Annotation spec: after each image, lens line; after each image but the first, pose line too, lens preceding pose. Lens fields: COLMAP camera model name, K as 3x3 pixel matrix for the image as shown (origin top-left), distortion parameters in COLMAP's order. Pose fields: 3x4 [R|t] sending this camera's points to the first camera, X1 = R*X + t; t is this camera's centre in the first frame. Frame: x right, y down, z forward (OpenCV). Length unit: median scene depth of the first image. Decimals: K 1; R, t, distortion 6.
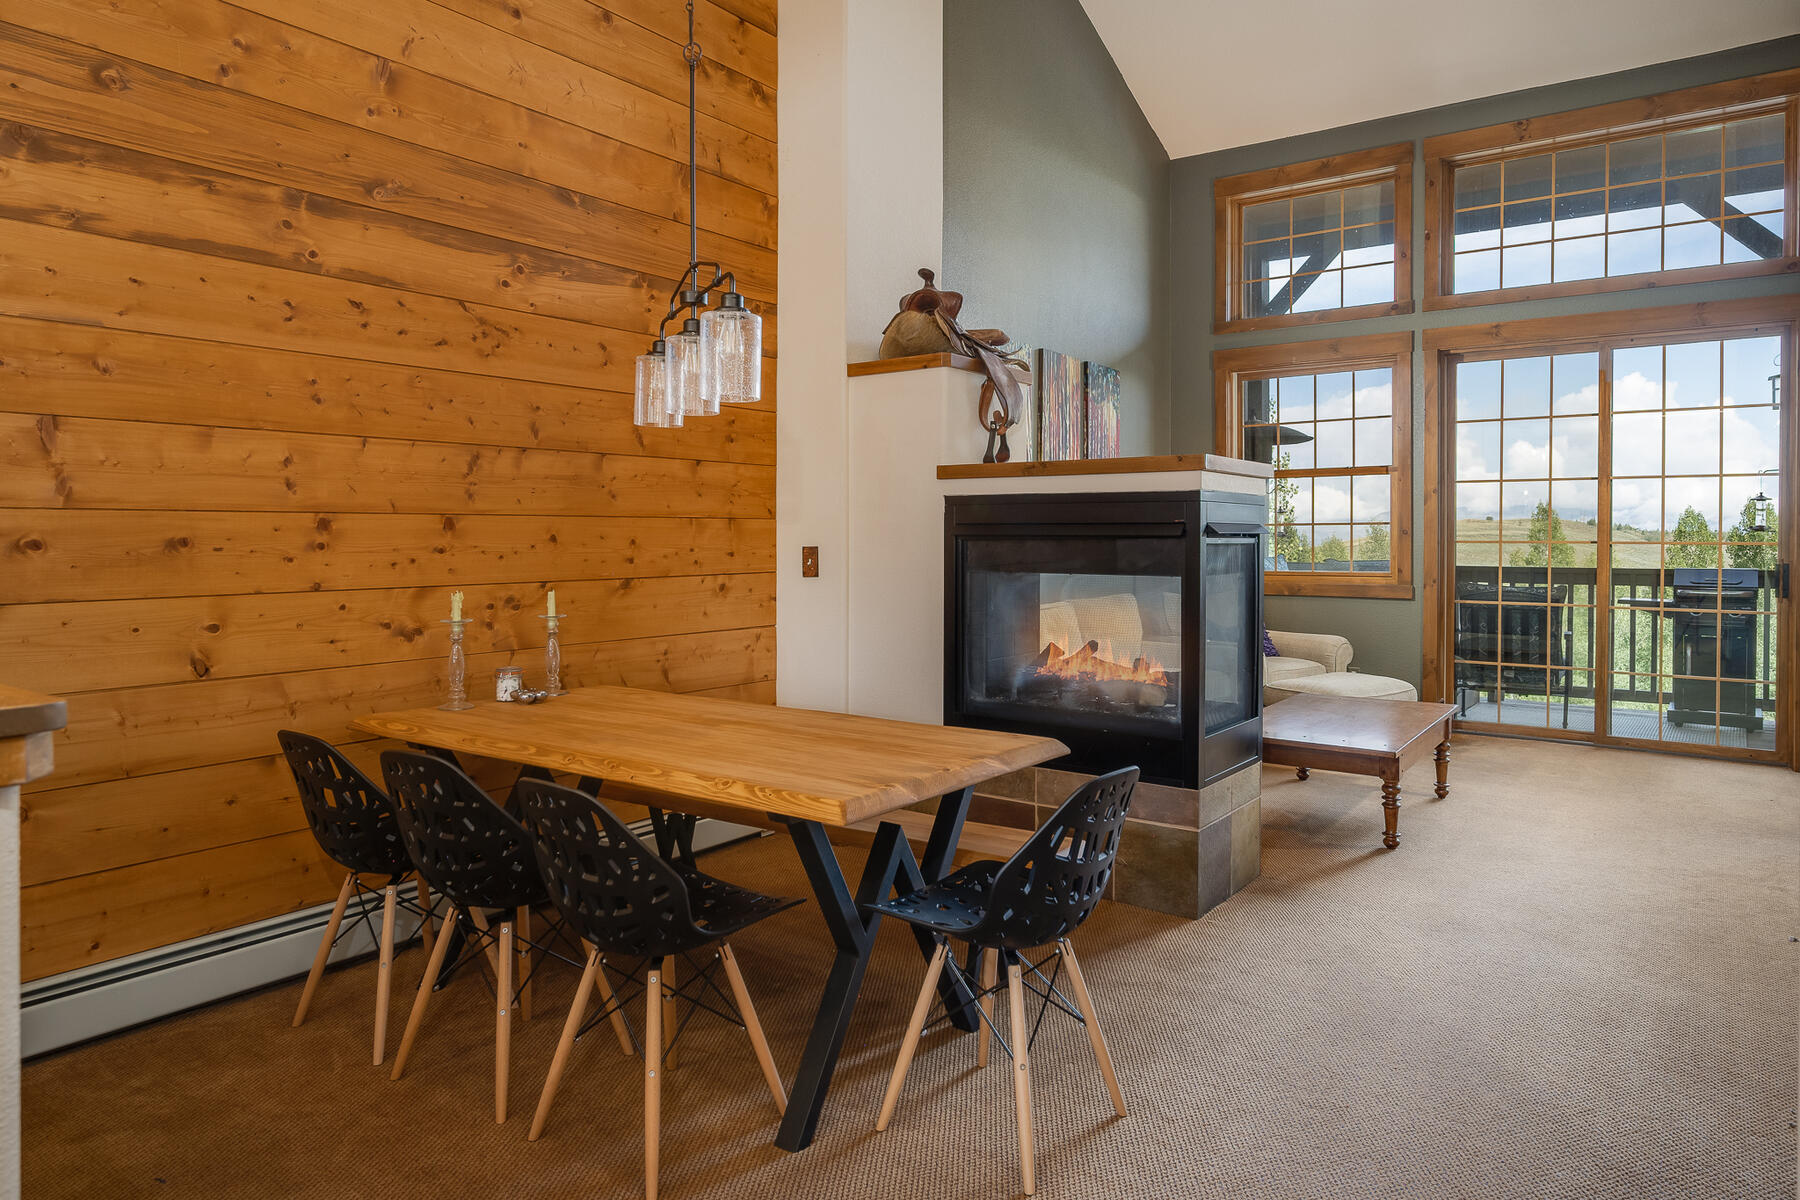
lens RADIAL K [[1123.2, 0, 904.3], [0, 1123.2, 565.4], [0, 0, 1]] dist [0.001932, 0.000019]
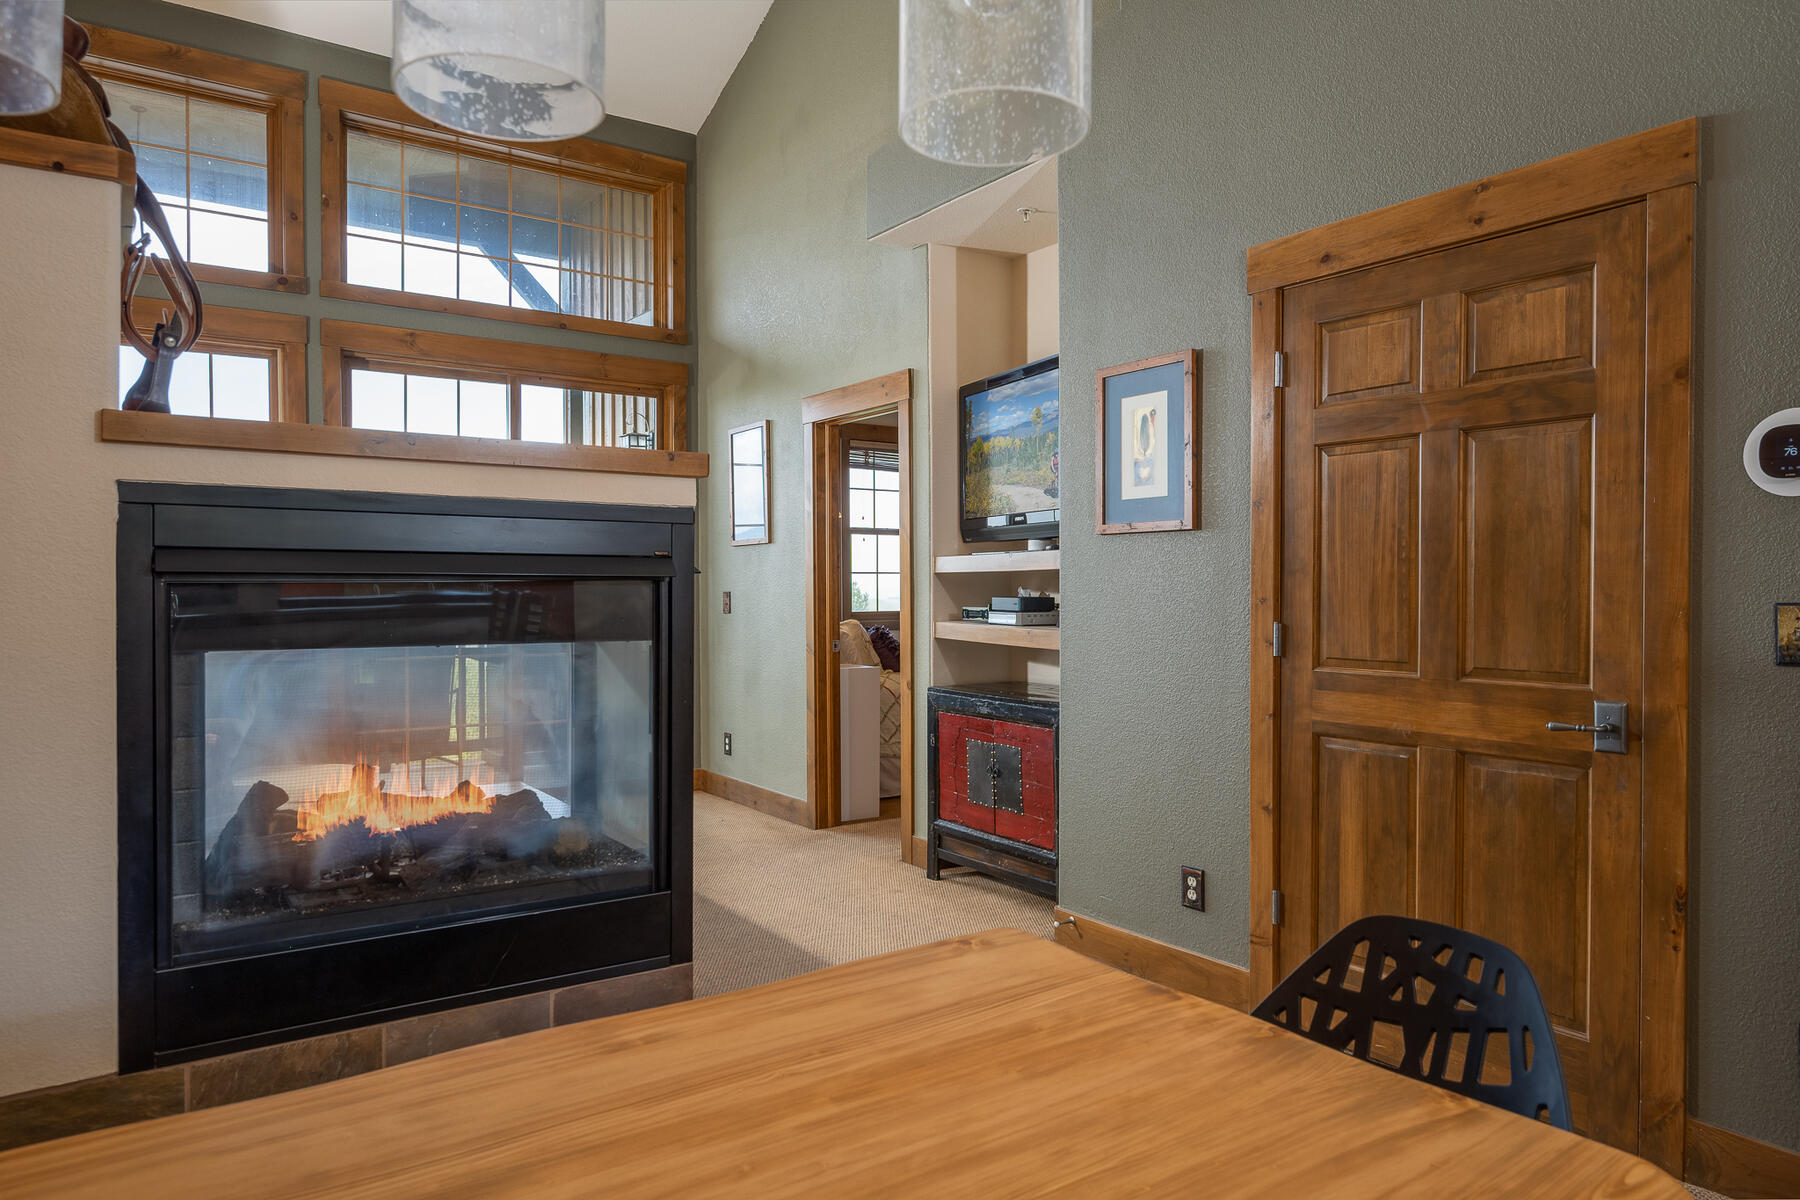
lens RADIAL K [[1164.9, 0, 900.0], [0, 1164.9, 600.0], [0, 0, 1]] dist [0.002204, 0.000415]
pose [[0.324637, -0.010579, 0.945780, -0.300221], [0.018083, 0.999824, 0.004977, -0.011964], [-0.945666, 0.015487, 0.324771, 0.557048]]
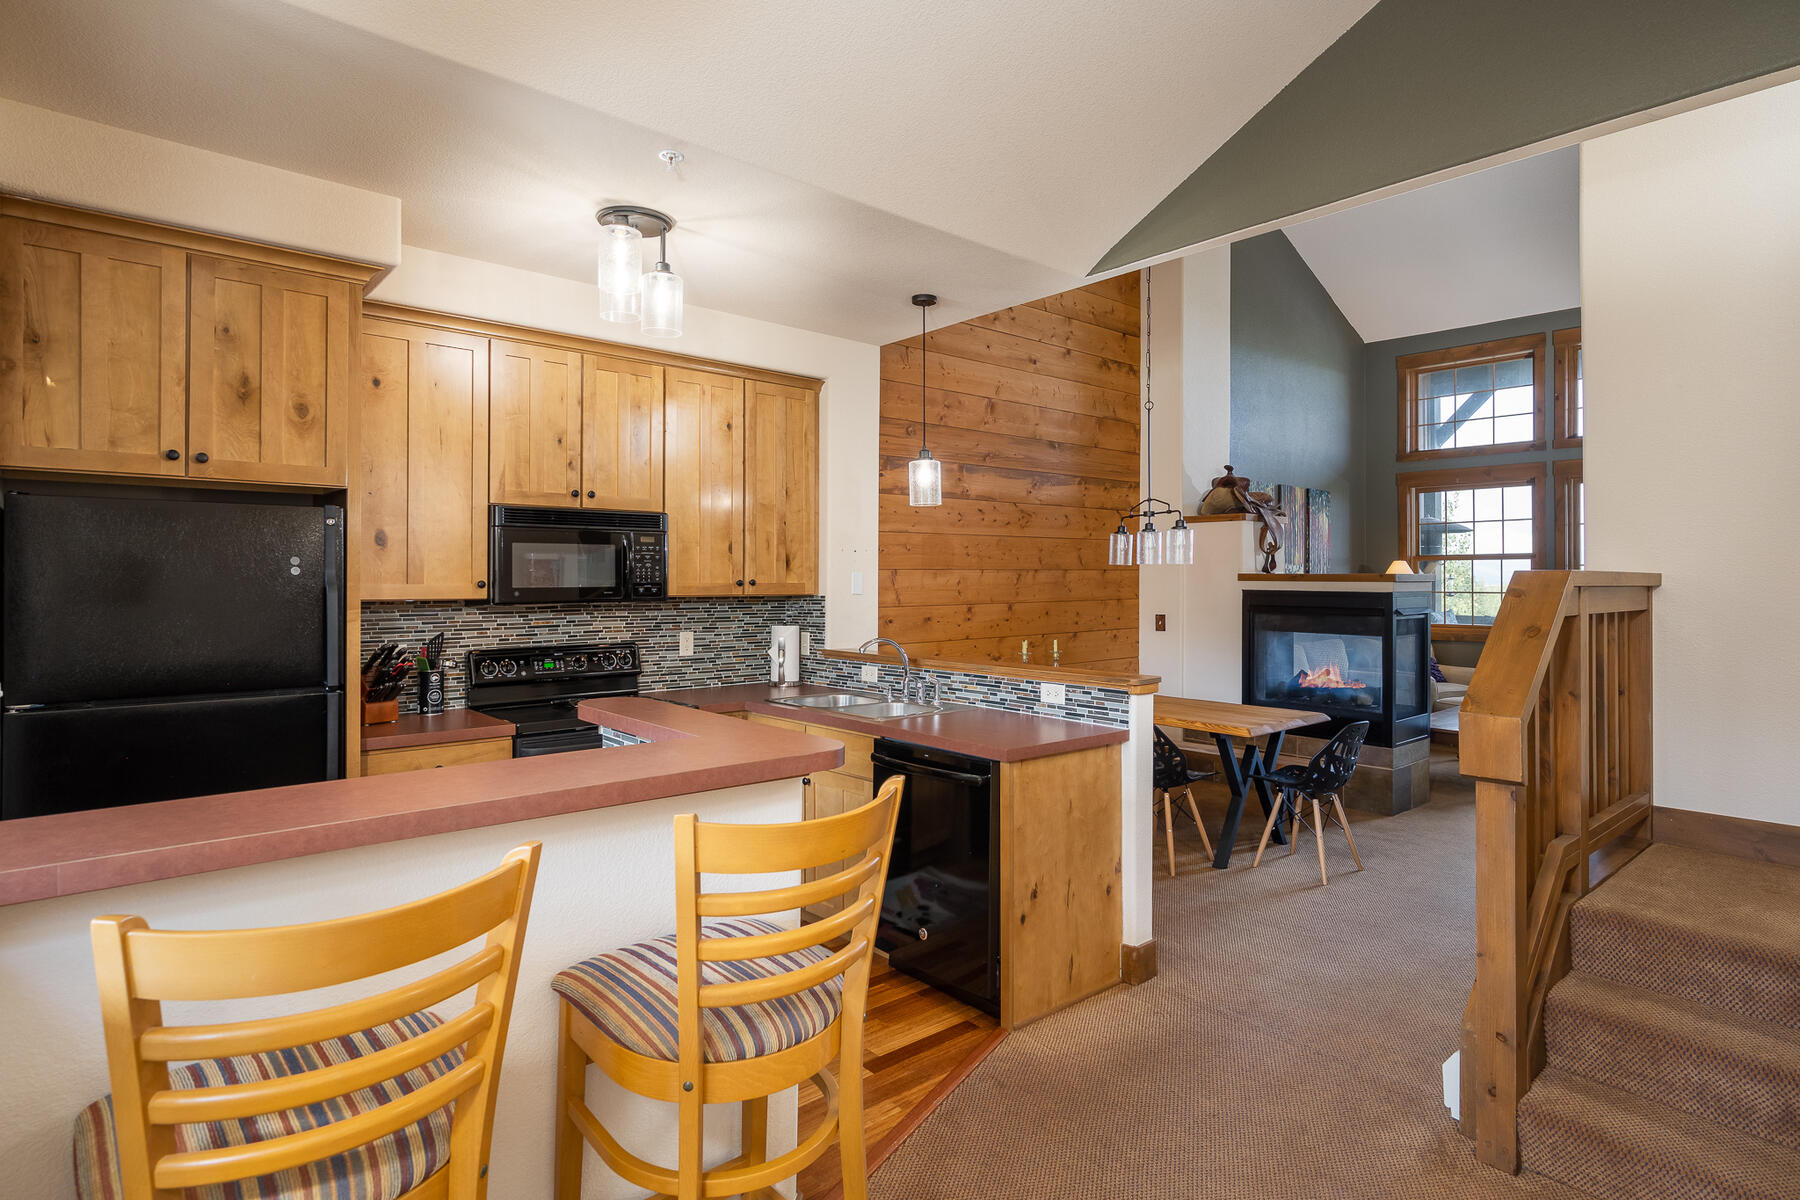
lens RADIAL K [[945.5, 0, 892.1], [0, 945.5, 579.5], [0, 0, 1]] dist [-0.000813, -0.000599]
pose [[0.975957, 0.002125, -0.217954, -0.188155], [-0.006879, 0.999755, -0.021057, -0.041252], [0.217855, 0.022050, 0.975732, -0.654406]]
